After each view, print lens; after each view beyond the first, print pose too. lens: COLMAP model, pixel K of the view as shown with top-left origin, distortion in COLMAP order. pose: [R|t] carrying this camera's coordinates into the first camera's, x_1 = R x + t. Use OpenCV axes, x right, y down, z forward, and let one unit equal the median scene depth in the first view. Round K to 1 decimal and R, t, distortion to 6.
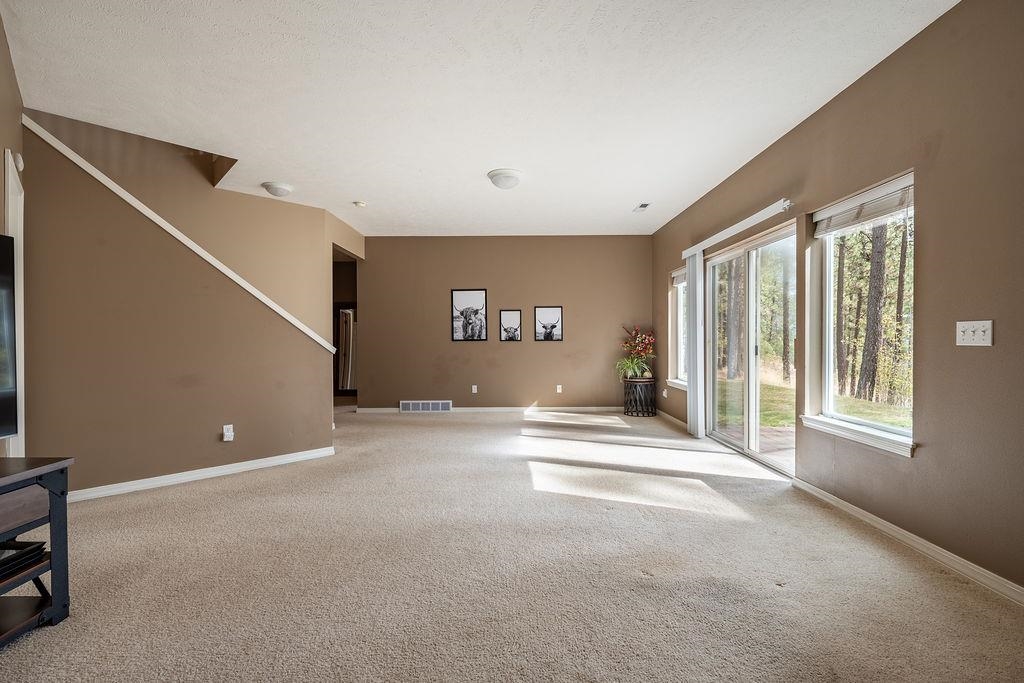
lens RADIAL K [[450.0, 0, 514.4], [0, 450.0, 340.0], [0, 0, 1]] dist [-0.000991, 0.000556]
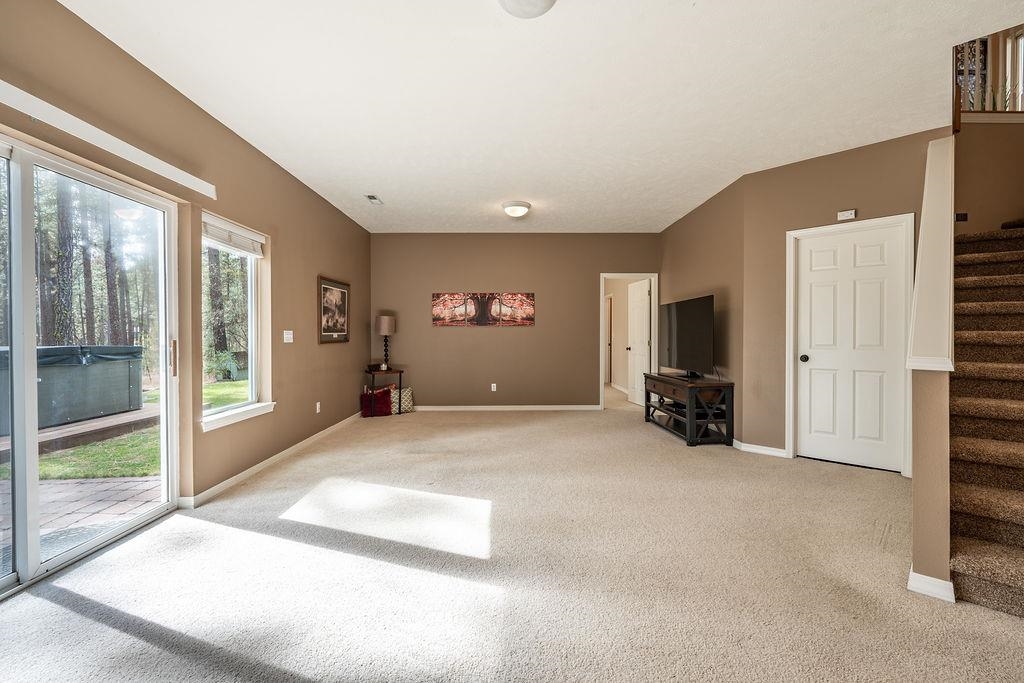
lens RADIAL K [[450.0, 0, 514.4], [0, 450.0, 340.0], [0, 0, 1]] dist [-0.000991, 0.000556]
pose [[-0.999916, 0.009022, -0.009297, -0.000043], [0.008926, 0.999907, 0.010317, -0.007455], [0.009389, 0.010233, -0.999904, 2.169439]]
